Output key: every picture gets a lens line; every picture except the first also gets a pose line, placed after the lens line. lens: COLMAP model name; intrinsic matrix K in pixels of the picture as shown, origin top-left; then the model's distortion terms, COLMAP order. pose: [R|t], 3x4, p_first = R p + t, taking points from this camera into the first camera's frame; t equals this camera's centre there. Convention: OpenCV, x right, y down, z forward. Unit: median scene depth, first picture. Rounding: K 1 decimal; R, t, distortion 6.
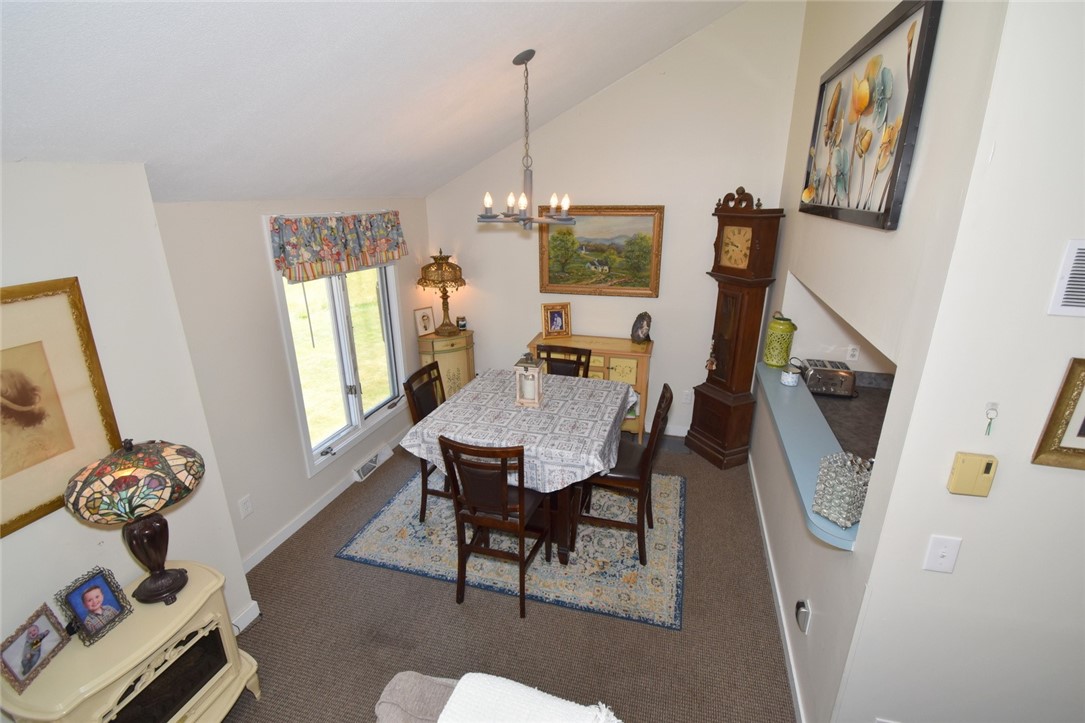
lens RADIAL K [[506.1, 0, 552.0], [0, 506.1, 364.6], [0, 0, 1]] dist [0.010067, -0.015879]
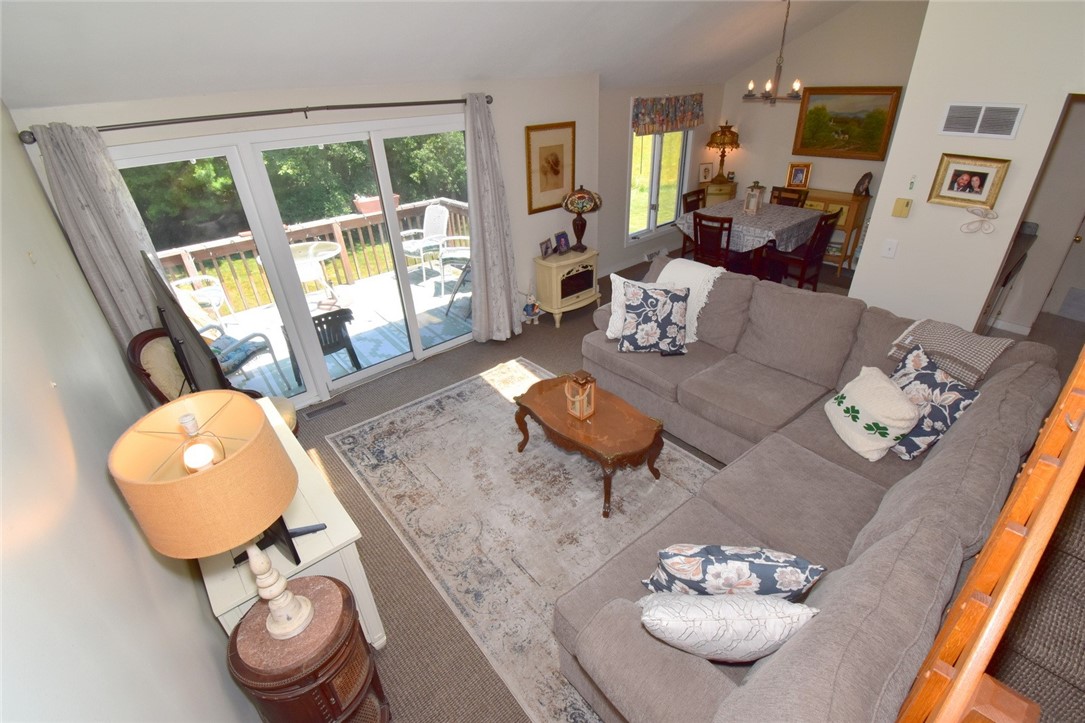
lens RADIAL K [[506.1, 0, 541.7], [0, 506.1, 372.5], [0, 0, 1]] dist [0.010067, -0.015879]
pose [[0.835690, 0.249299, -0.489359, 0.289331], [-0.141903, 0.958796, 0.246118, 0.232848], [0.530552, -0.136237, 0.836632, -0.768603]]
